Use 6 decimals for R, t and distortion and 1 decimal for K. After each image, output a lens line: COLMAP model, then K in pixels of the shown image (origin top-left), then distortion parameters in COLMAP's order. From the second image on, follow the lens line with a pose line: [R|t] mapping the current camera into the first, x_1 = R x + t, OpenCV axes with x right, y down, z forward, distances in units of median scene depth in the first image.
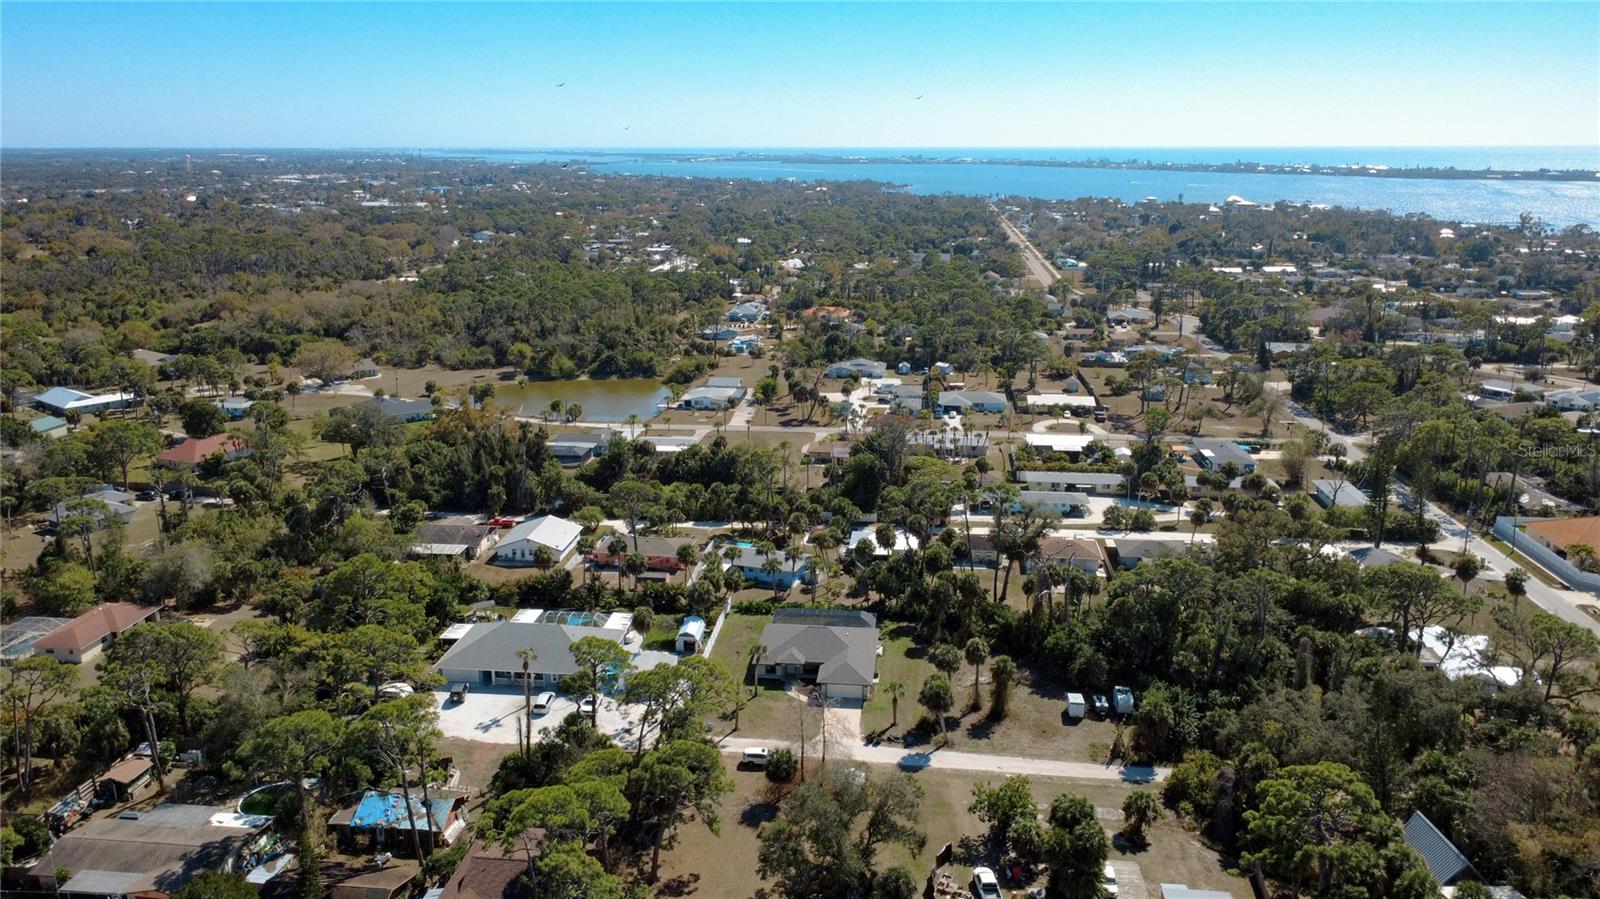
lens RADIAL K [[1157.1, 0, 803.5], [0, 1157.1, 449.5], [0, 0, 1]] dist [0.008701, 0.023170]
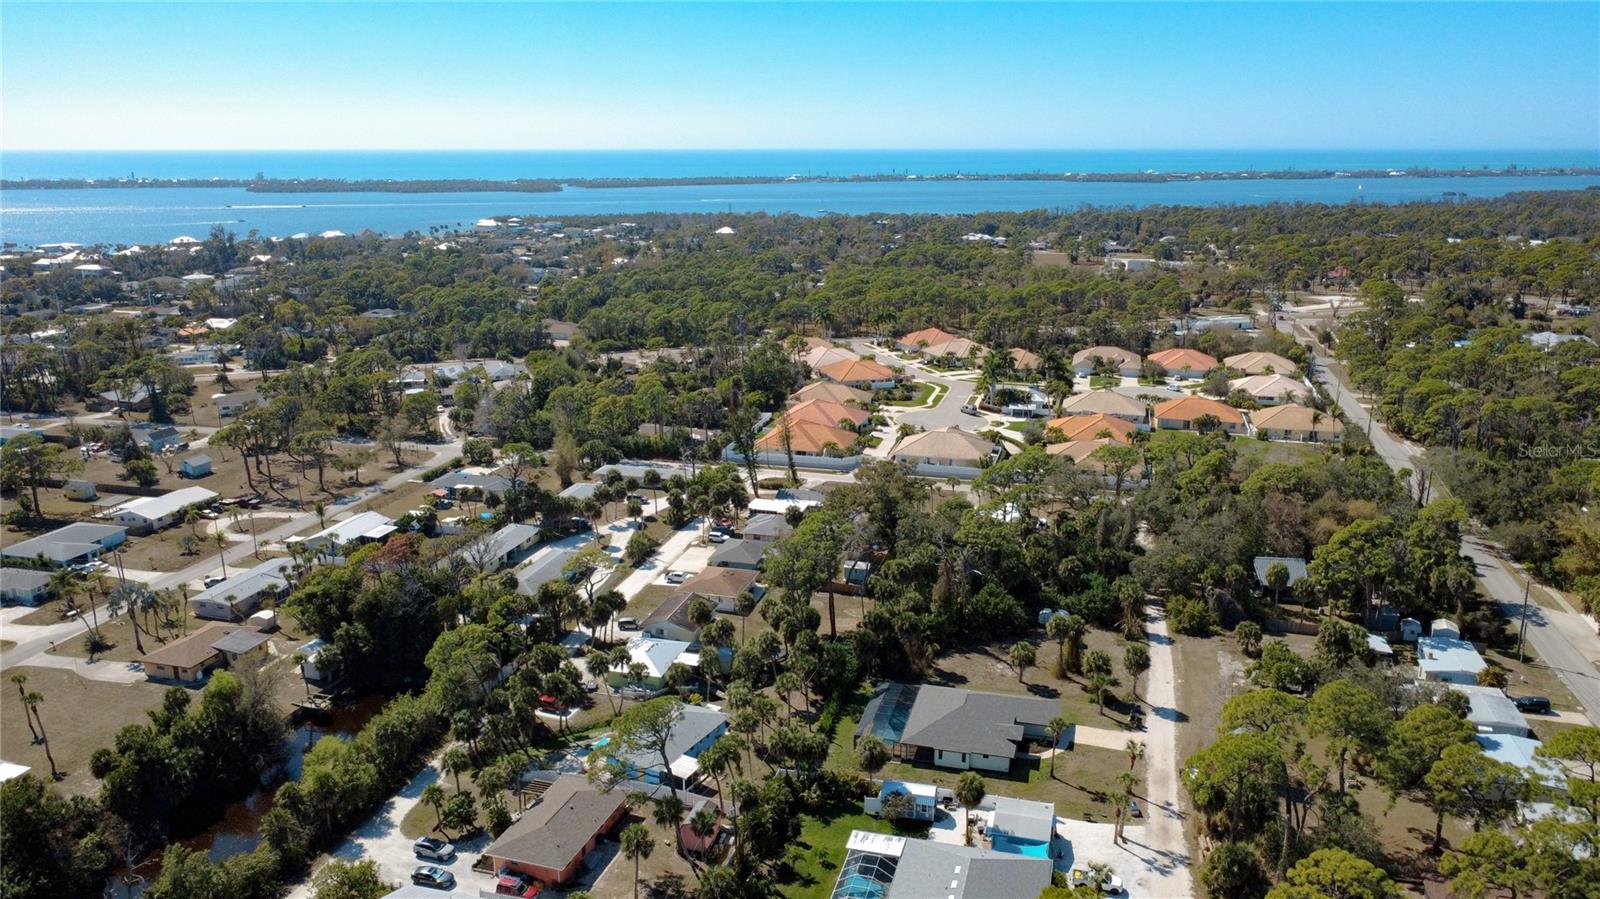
lens RADIAL K [[1160.3, 0, 800.0], [0, 1160.3, 449.5], [0, 0, 1]] dist [-0.001454, 0.004725]
pose [[0.165553, -0.248038, 0.954499, -0.577845], [0.251978, 0.946369, 0.202221, -0.172979], [-0.953467, 0.207034, 0.219174, 0.621909]]
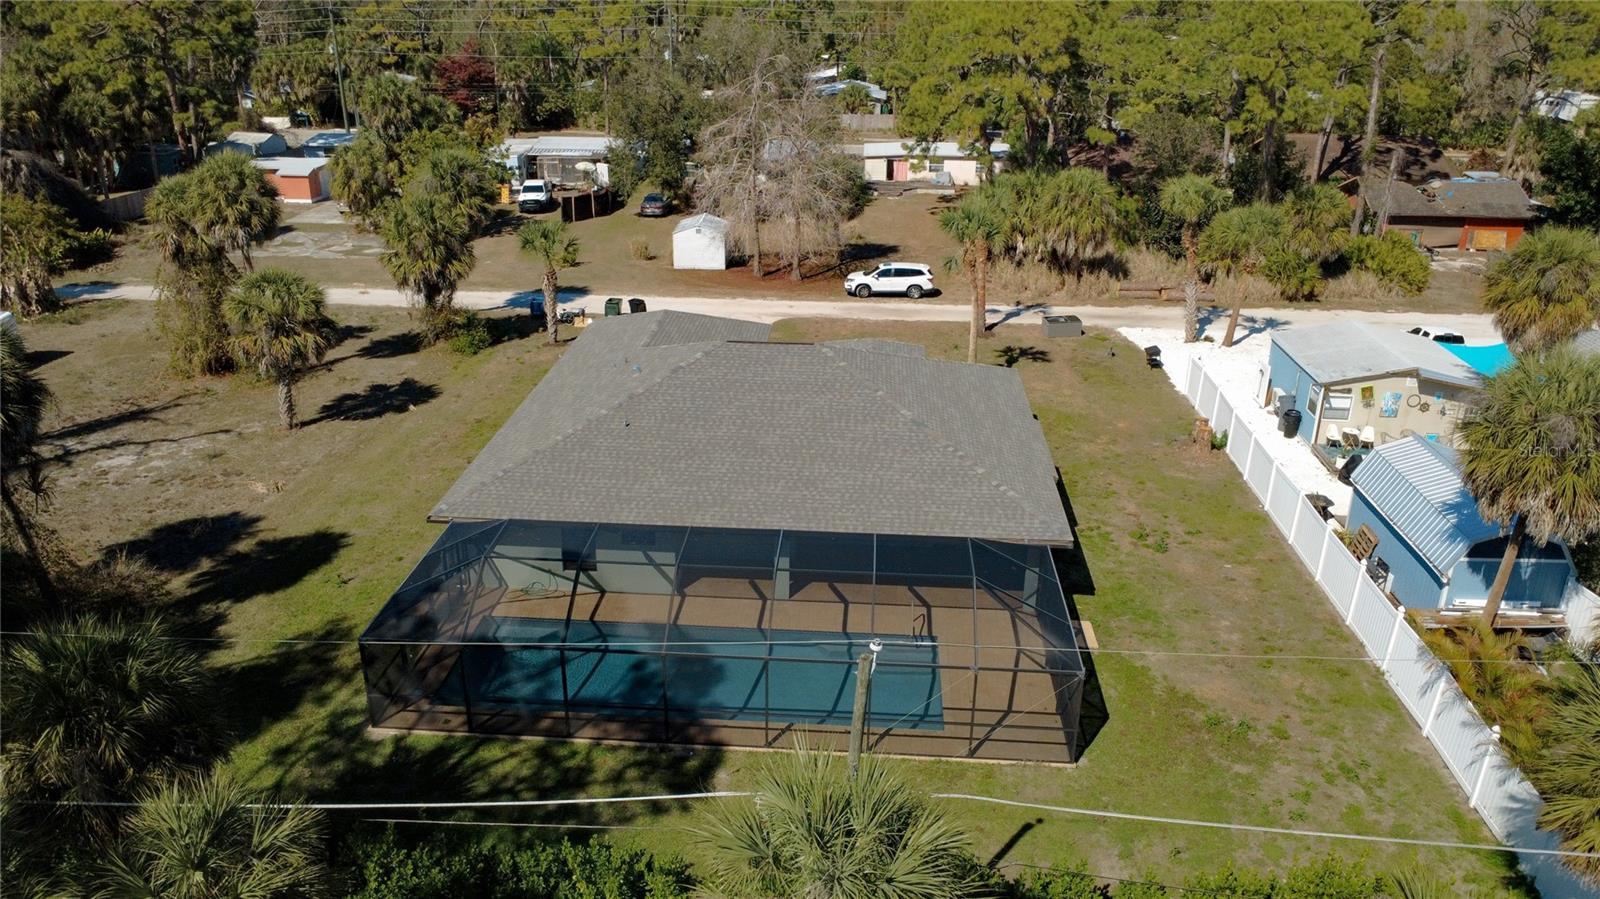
lens RADIAL K [[1160.3, 0, 800.0], [0, 1160.3, 449.5], [0, 0, 1]] dist [-0.001454, 0.004725]
pose [[-0.999495, -0.000759, -0.031783, 0.009205], [-0.019590, 0.802080, 0.596895, 0.029990], [0.025040, 0.597216, -0.801690, 0.831194]]
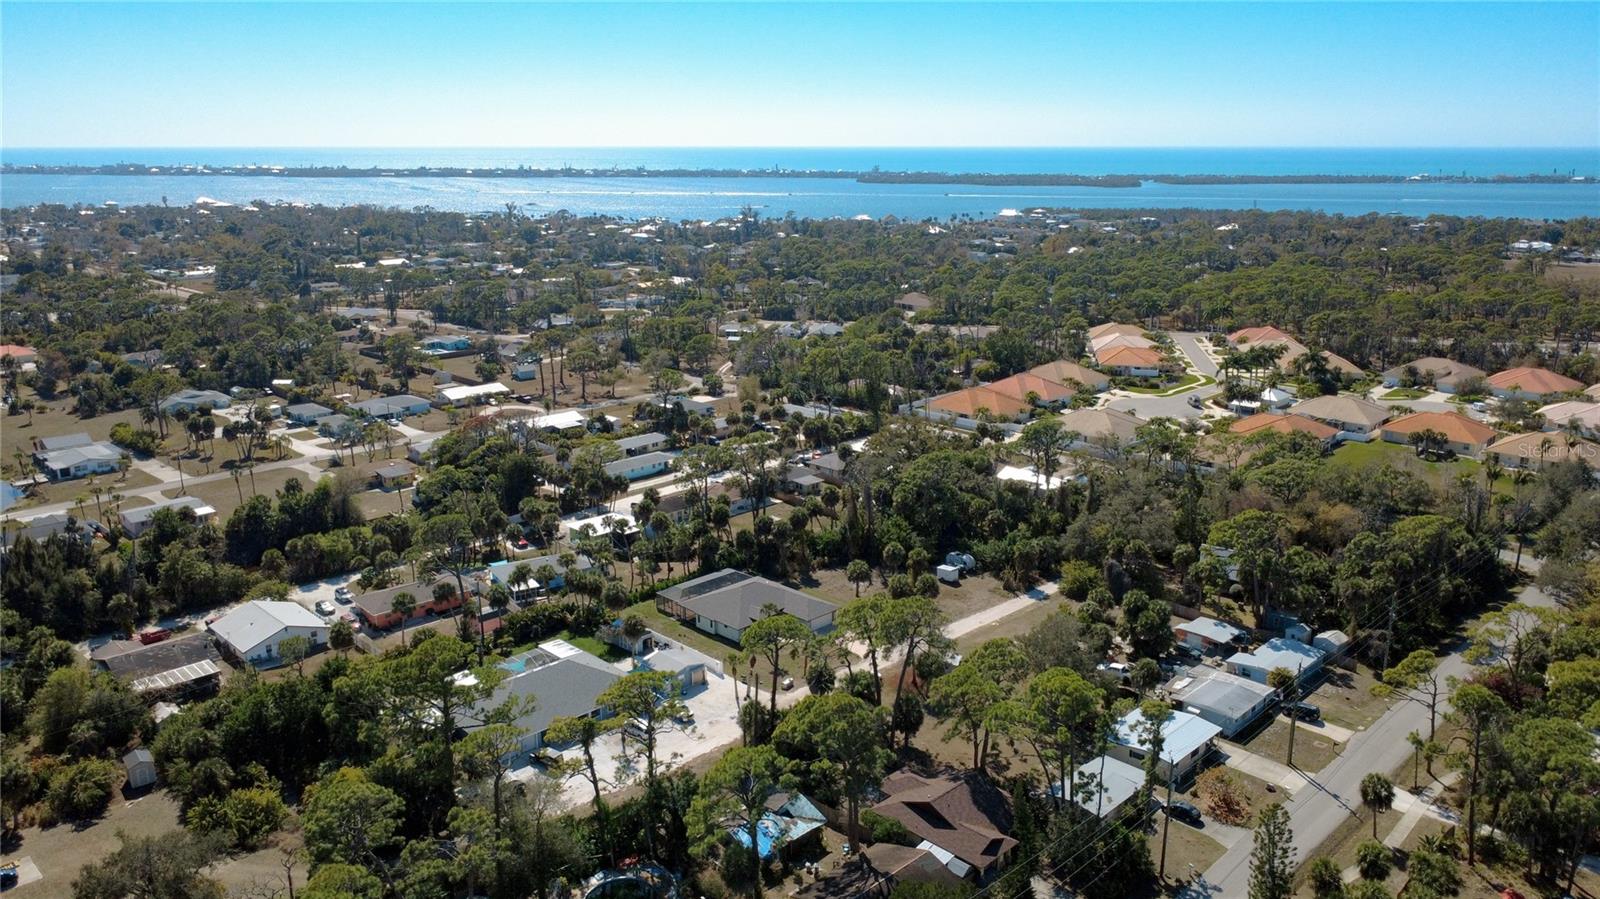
lens RADIAL K [[1160.3, 0, 800.0], [0, 1160.3, 449.5], [0, 0, 1]] dist [-0.001454, 0.004725]
pose [[0.629293, -0.196780, 0.751843, -0.519576], [0.196974, 0.976210, 0.090636, -0.039513], [-0.751792, 0.091057, 0.653083, 0.175163]]
